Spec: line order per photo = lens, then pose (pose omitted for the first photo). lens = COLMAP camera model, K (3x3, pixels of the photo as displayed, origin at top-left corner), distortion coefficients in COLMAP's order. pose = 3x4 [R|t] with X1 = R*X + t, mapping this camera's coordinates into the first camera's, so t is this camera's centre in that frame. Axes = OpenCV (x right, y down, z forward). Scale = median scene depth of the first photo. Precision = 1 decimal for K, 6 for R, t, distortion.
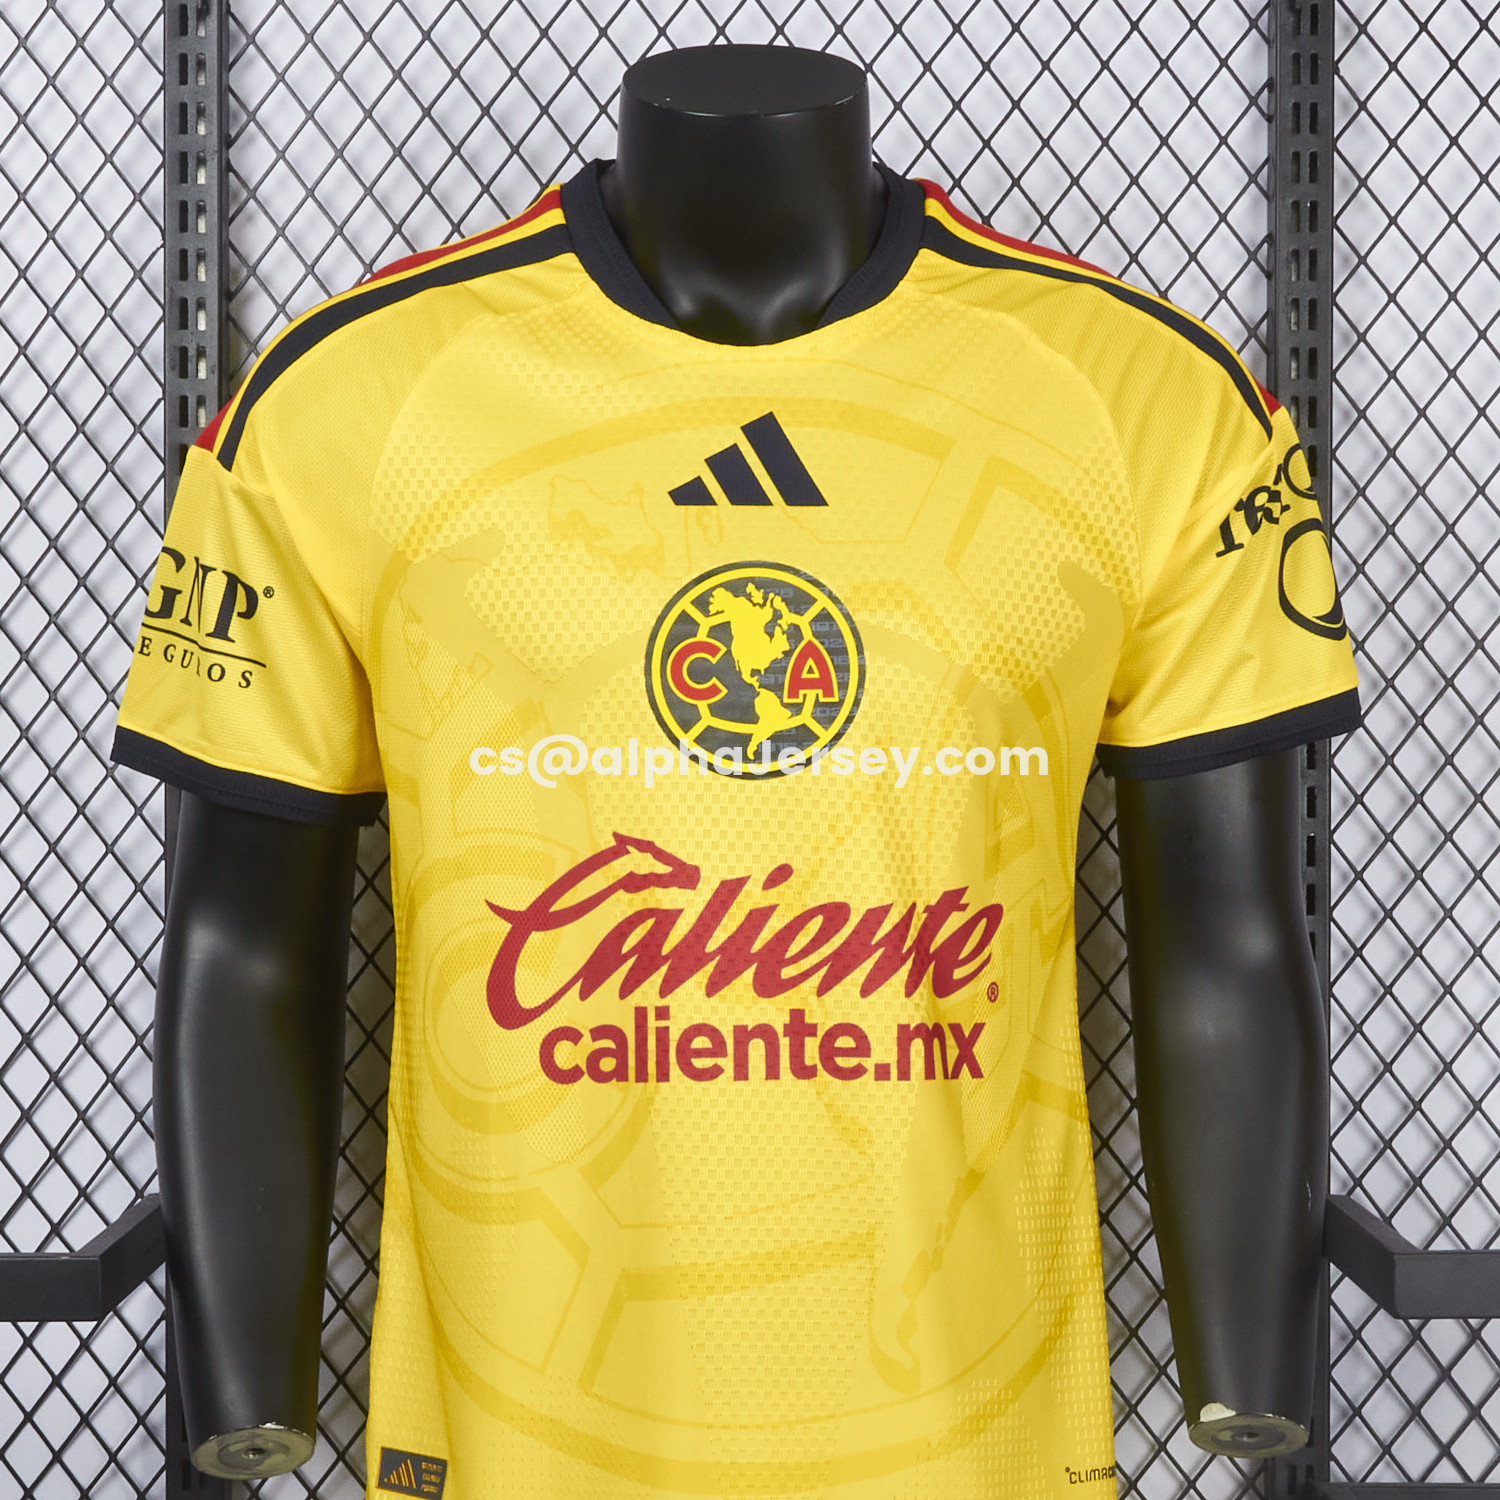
lens RADIAL K [[3577.2, 0, 767.1], [0, 3577.2, 746.7], [0, 0, 1]] dist [0.107499, -0.677368]
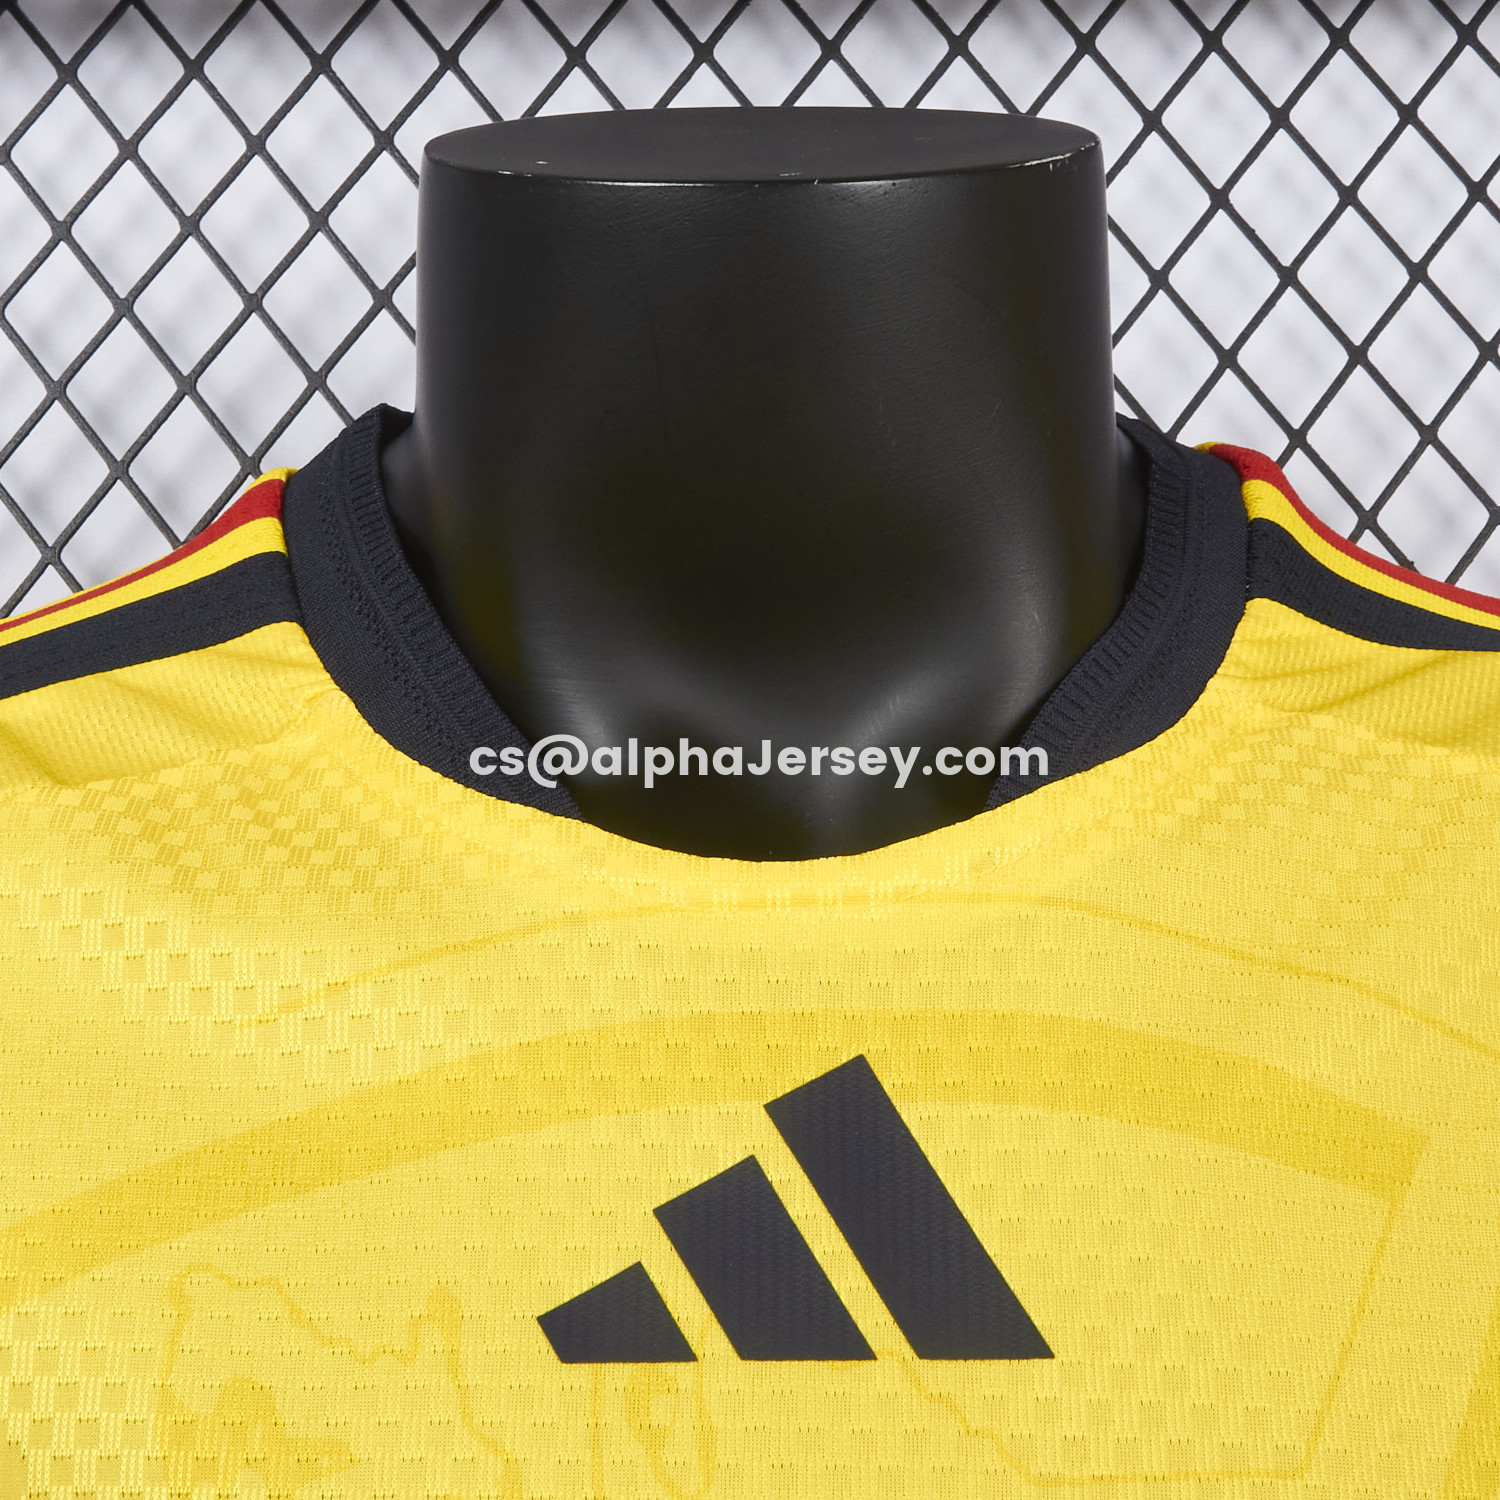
lens RADIAL K [[3577.2, 0, 767.1], [0, 3577.2, 746.7], [0, 0, 1]] dist [0.107499, -0.677368]
pose [[0.999859, -0.016472, -0.003175, -0.005918], [0.015709, 0.985812, -0.167117, -0.068639], [0.005883, 0.167044, 0.985932, 0.691598]]
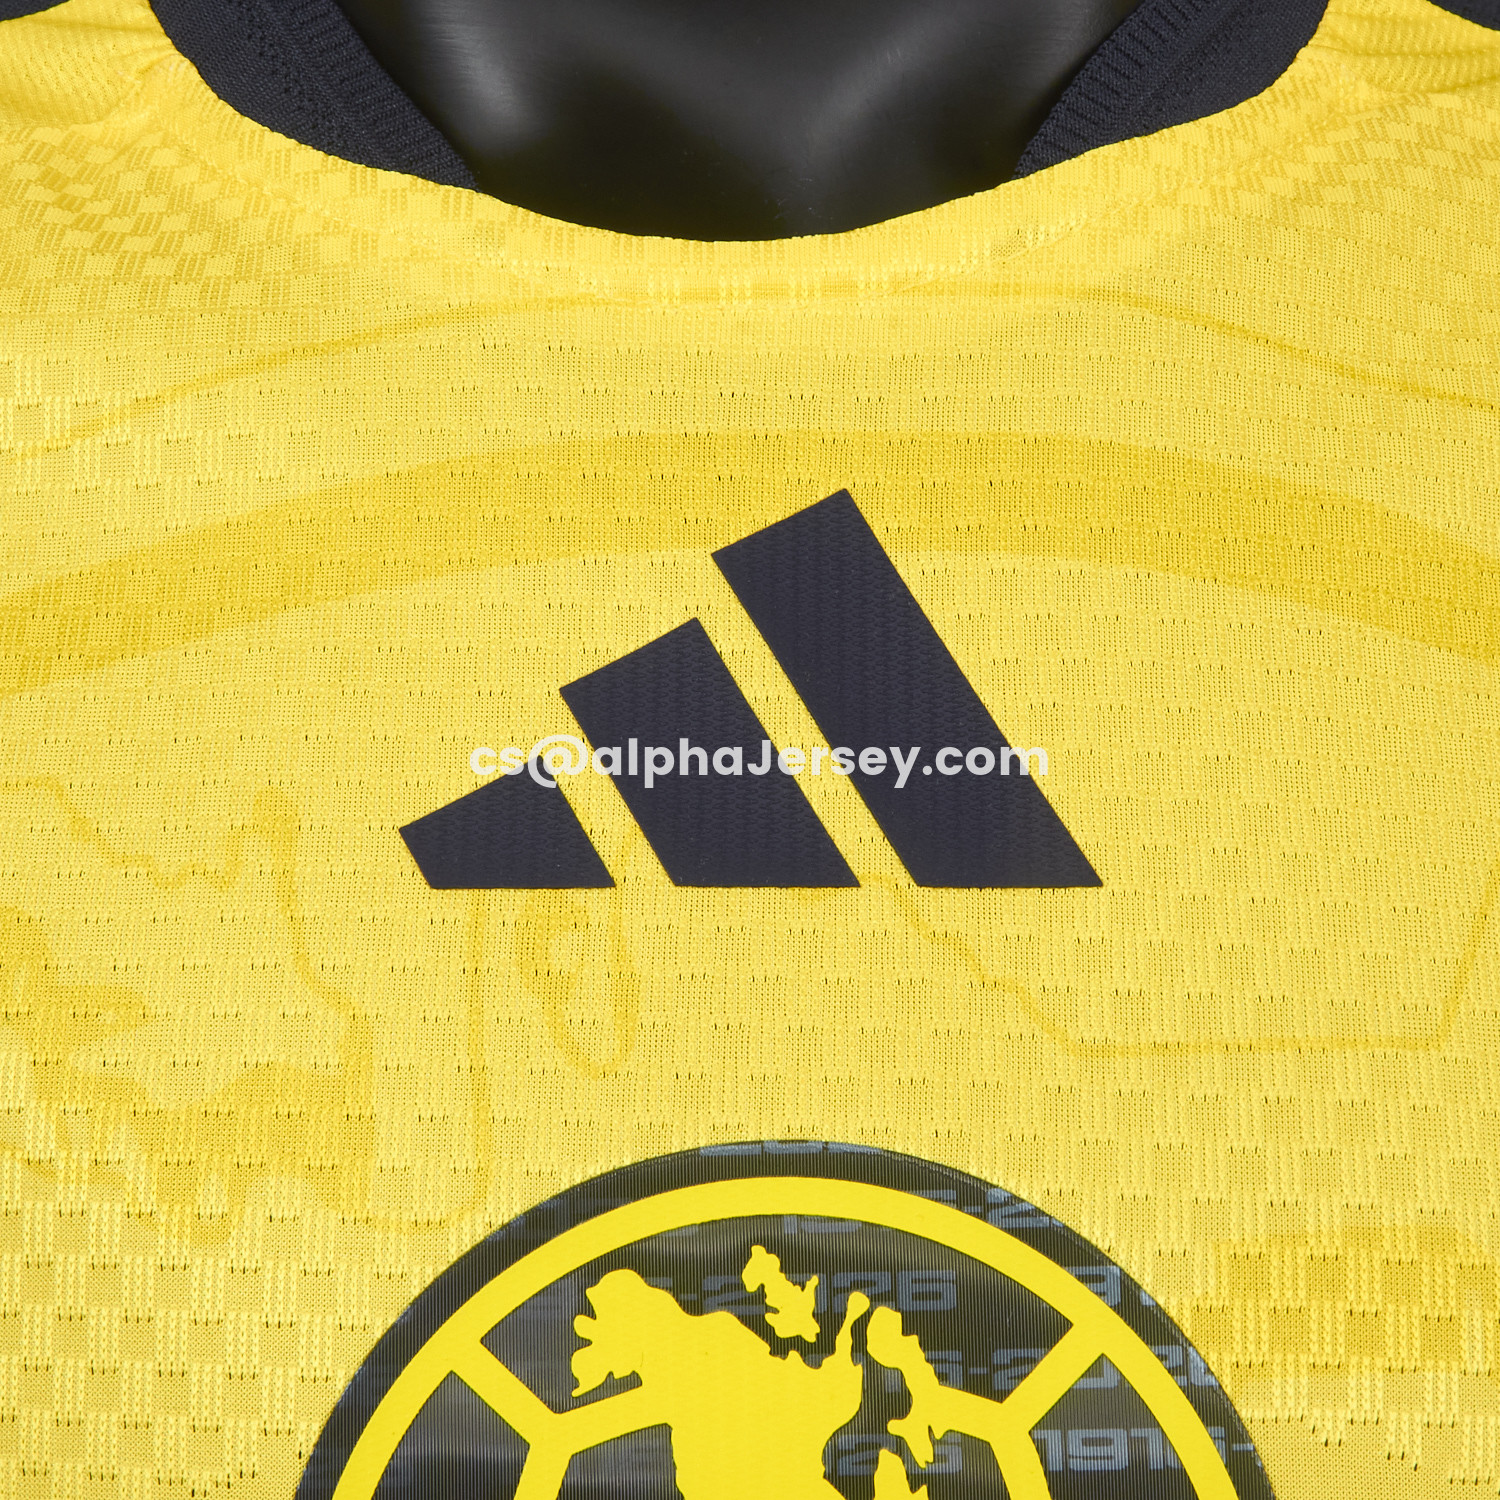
lens RADIAL K [[3234.7, 0, 750.0], [0, 3234.7, 750.0], [0, 0, 1]] dist [0.041972, -0.647472]
pose [[0.999860, -0.009405, -0.013804, -0.002290], [0.008334, 0.997094, -0.075726, -0.061117], [0.014477, 0.075600, 0.997033, 0.802734]]
